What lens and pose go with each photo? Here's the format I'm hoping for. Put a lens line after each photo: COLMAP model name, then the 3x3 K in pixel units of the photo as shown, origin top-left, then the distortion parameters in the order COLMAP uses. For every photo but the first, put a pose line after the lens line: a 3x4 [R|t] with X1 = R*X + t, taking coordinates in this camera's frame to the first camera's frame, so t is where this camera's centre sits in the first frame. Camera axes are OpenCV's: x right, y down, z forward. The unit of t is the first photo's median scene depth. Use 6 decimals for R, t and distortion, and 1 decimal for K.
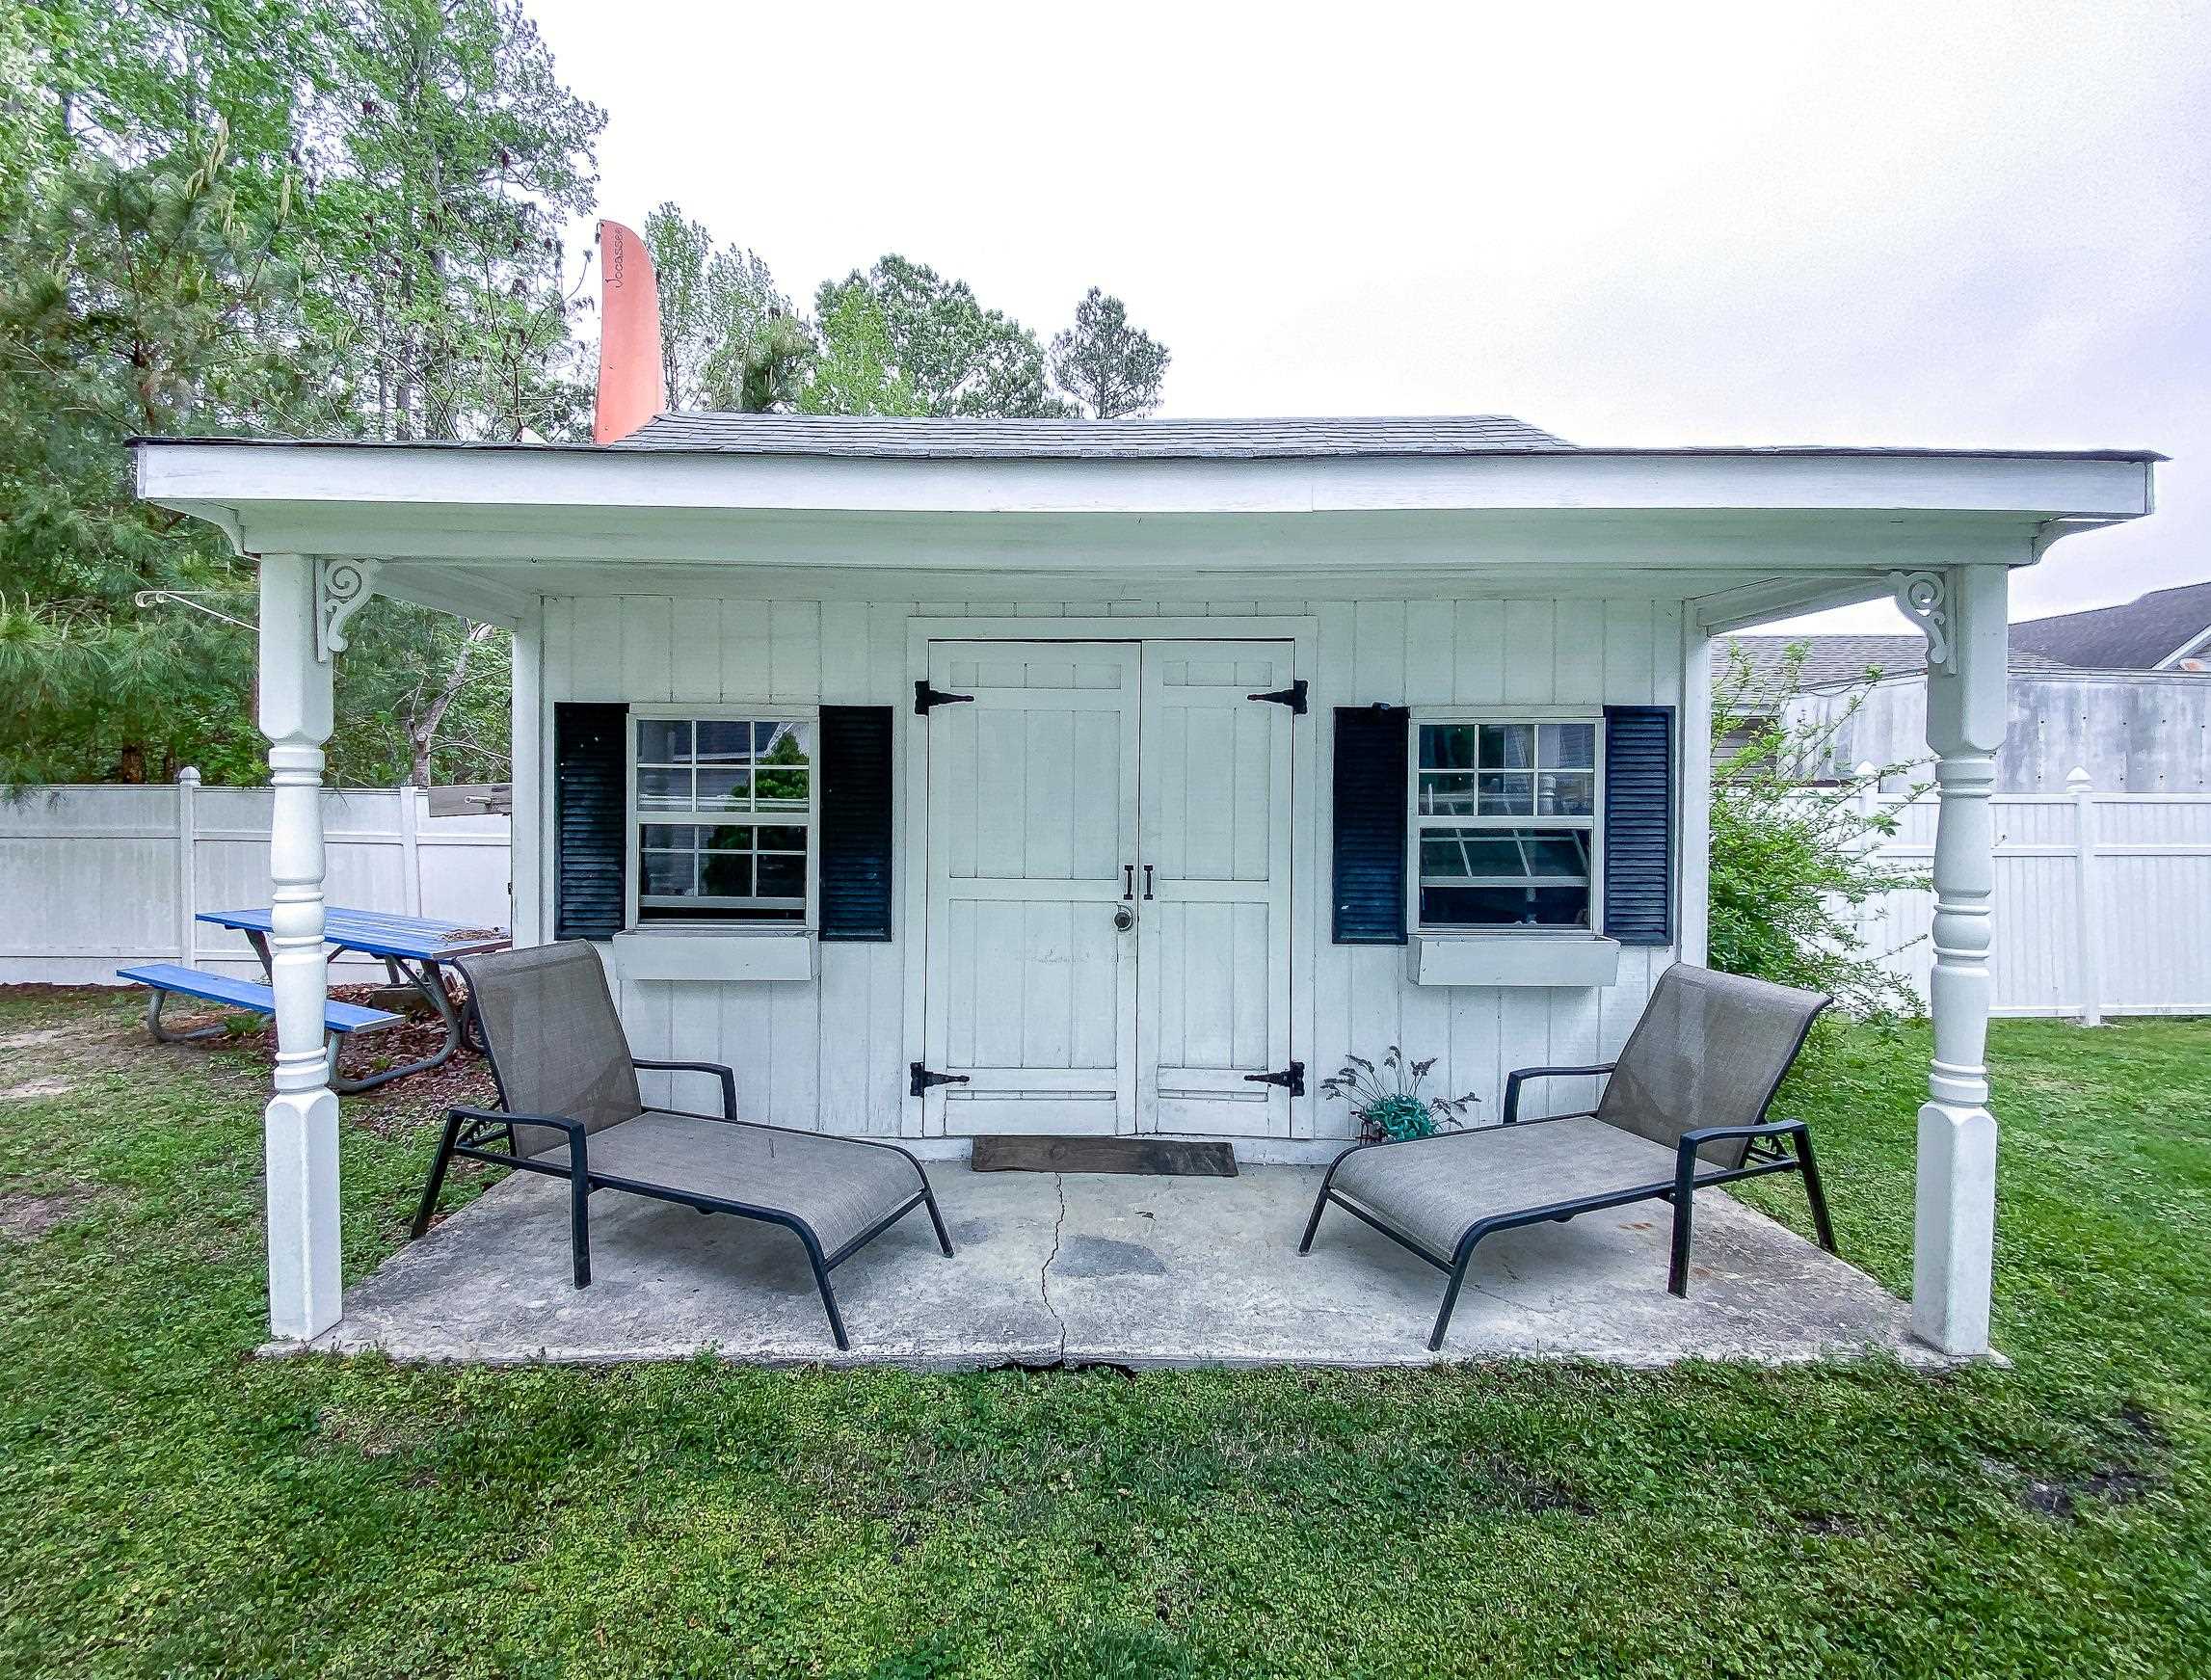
lens RADIAL K [[926.9, 0, 1039.1], [0, 926.9, 793.2], [0, 0, 1]] dist [-0.002486, -0.000302]
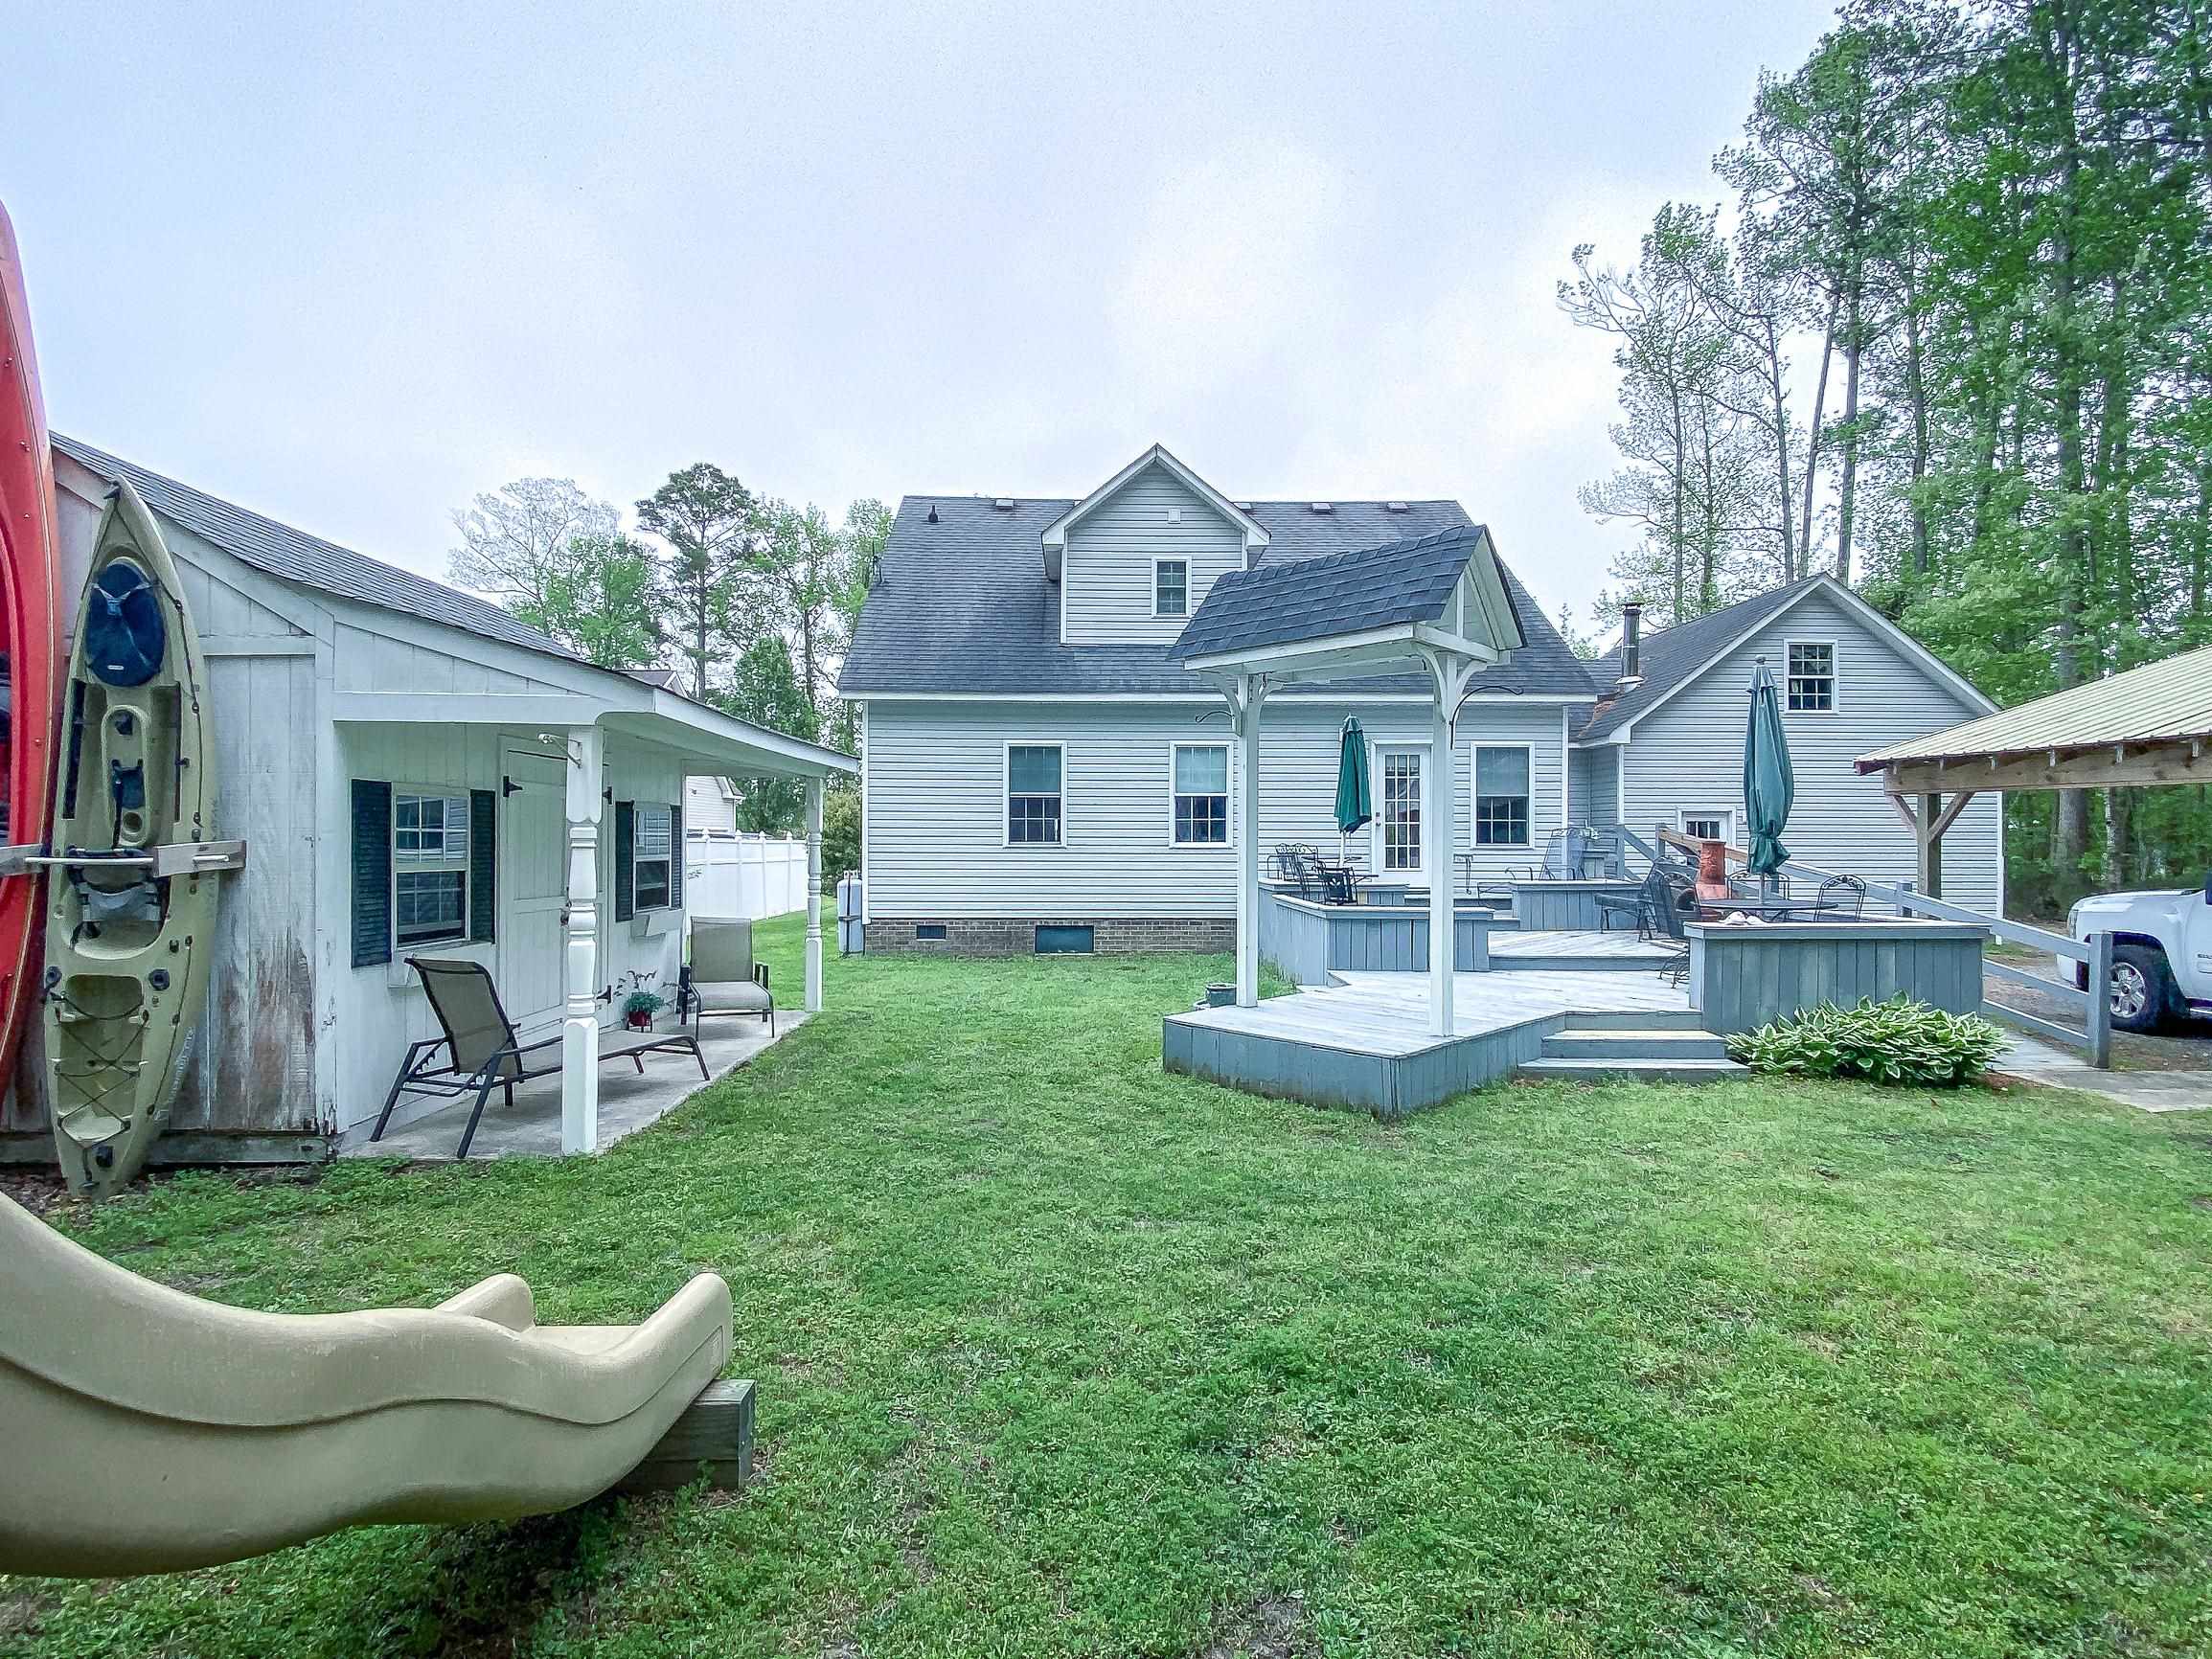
lens RADIAL K [[1193.4, 0, 1106.0], [0, 1193.4, 829.5], [0, 0, 1]] dist [-0.000032, 0.000251]
pose [[-0.004539, 0.003007, 0.999985, -2.149848], [0.013024, 0.999911, -0.002947, -0.010901], [-0.999905, 0.013010, -0.004578, -0.010494]]
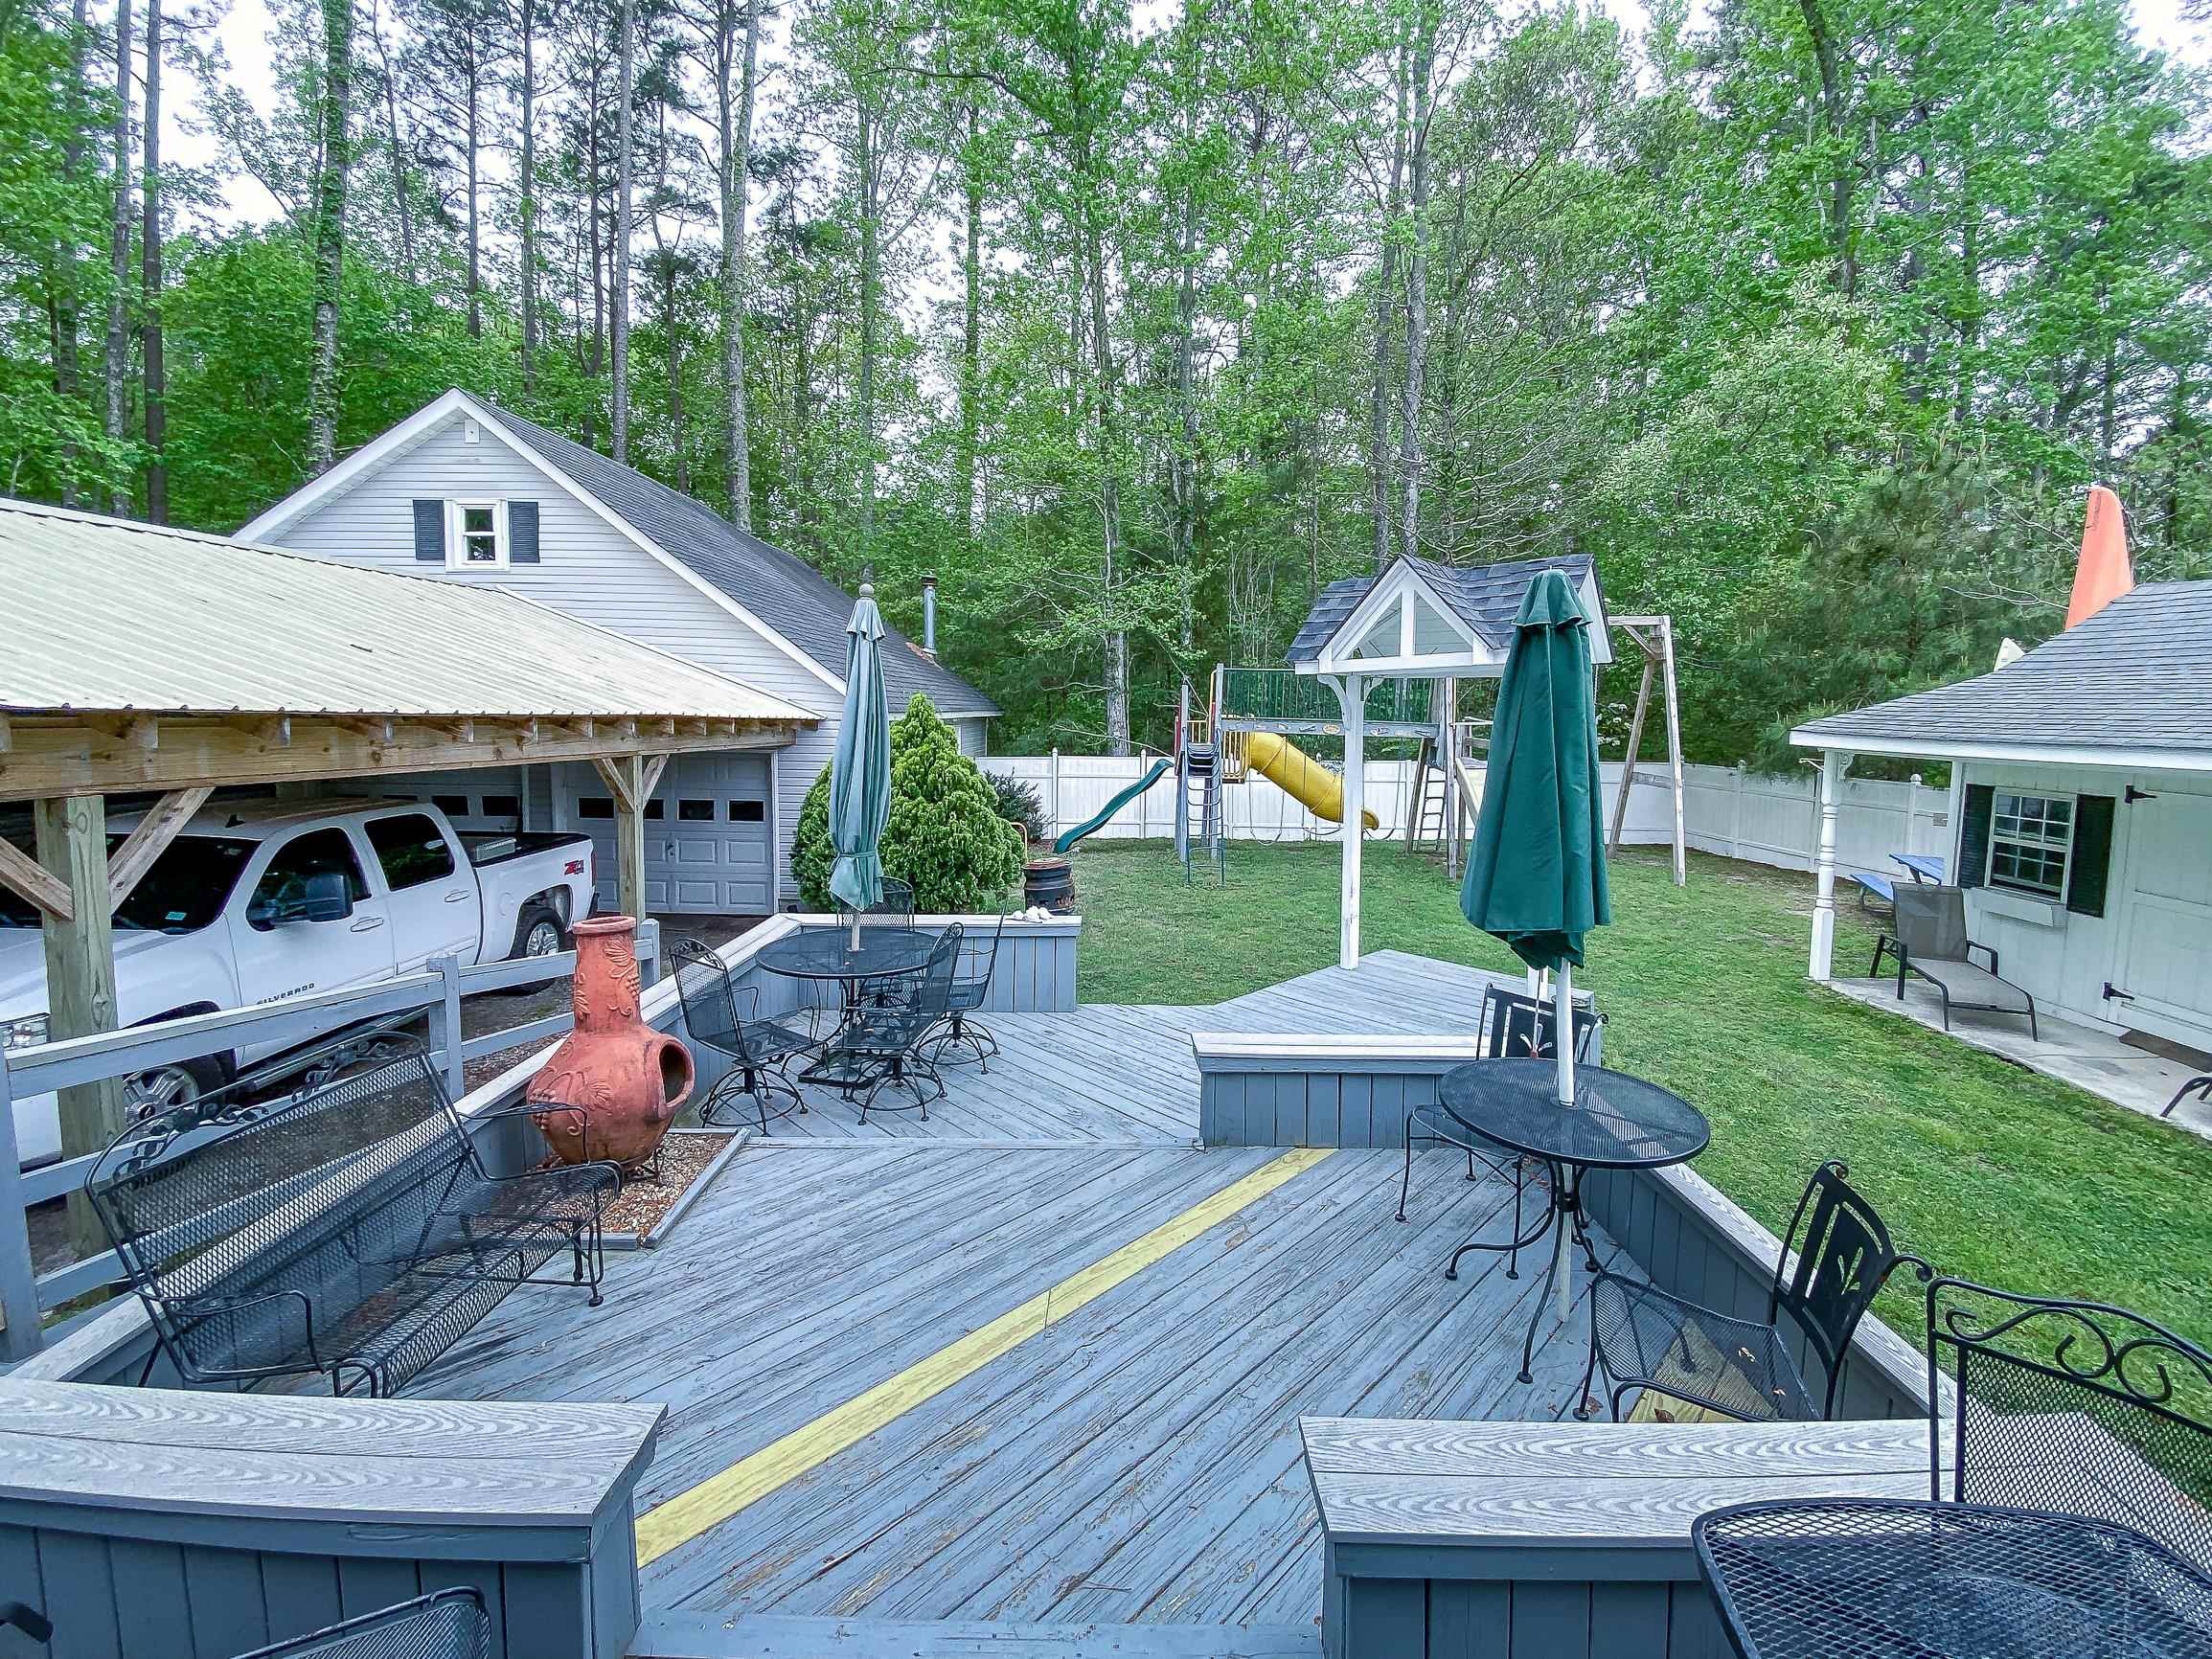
lens RADIAL K [[895.5, 0, 1106.0], [0, 895.5, 829.5], [0, 0, 1]] dist [-0.043106, -0.000281]
pose [[-0.043385, 0.114372, -0.992490, 1.675721], [-0.001294, 0.993418, 0.114535, -0.224650], [0.999058, 0.006254, -0.042951, -1.025412]]
